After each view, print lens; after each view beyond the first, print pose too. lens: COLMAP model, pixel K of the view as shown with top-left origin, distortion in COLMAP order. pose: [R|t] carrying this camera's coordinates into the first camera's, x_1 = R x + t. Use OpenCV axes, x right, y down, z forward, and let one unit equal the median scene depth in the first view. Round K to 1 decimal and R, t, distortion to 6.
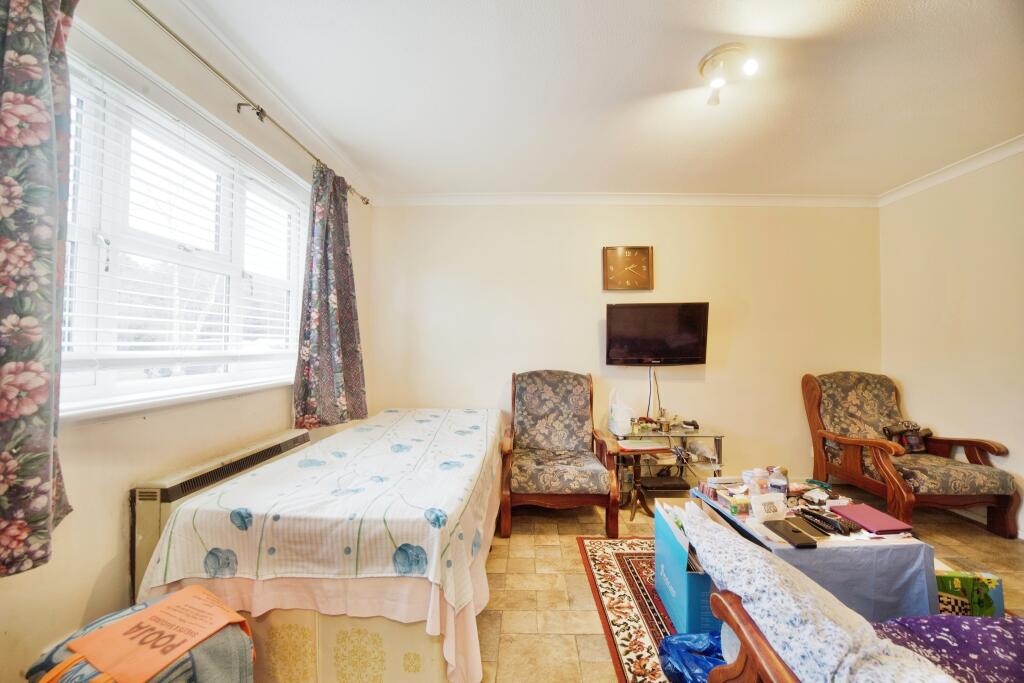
lens RADIAL K [[371.8, 0, 527.2], [0, 371.8, 338.2], [0, 0, 1]] dist [-0.006106, 0.000304]
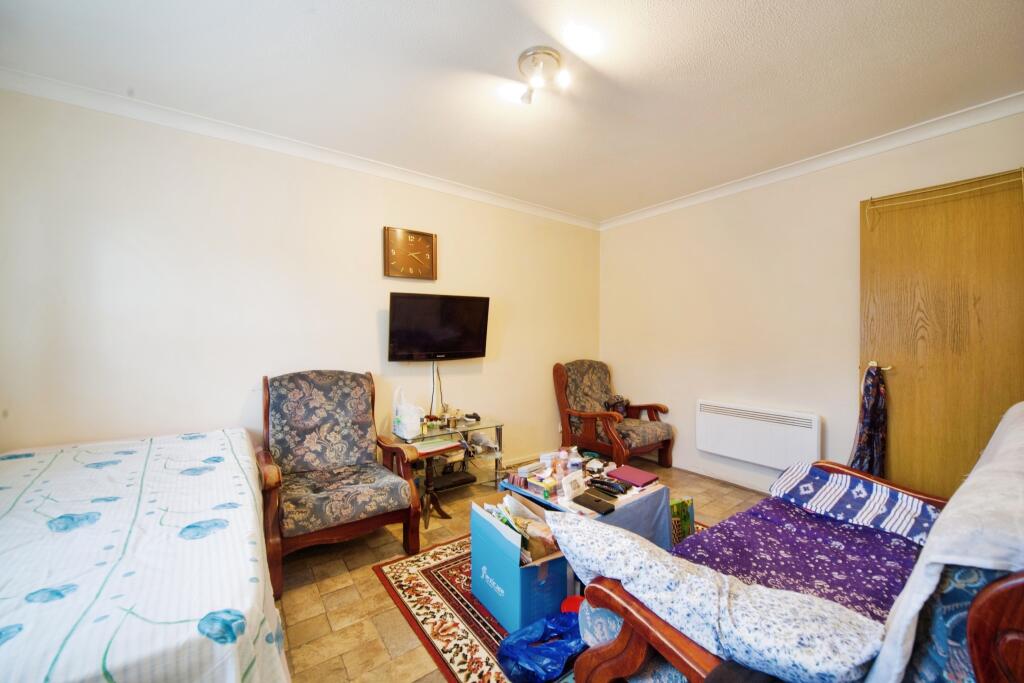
lens RADIAL K [[385.6, 0, 512.0], [0, 385.6, 341.5], [0, 0, 1]] dist [-0.008910, 0.000317]
pose [[0.809126, -0.005817, 0.587607, -0.120748], [-0.010789, 0.999635, 0.024753, -0.001249], [-0.587537, -0.026368, 0.808768, 0.122078]]
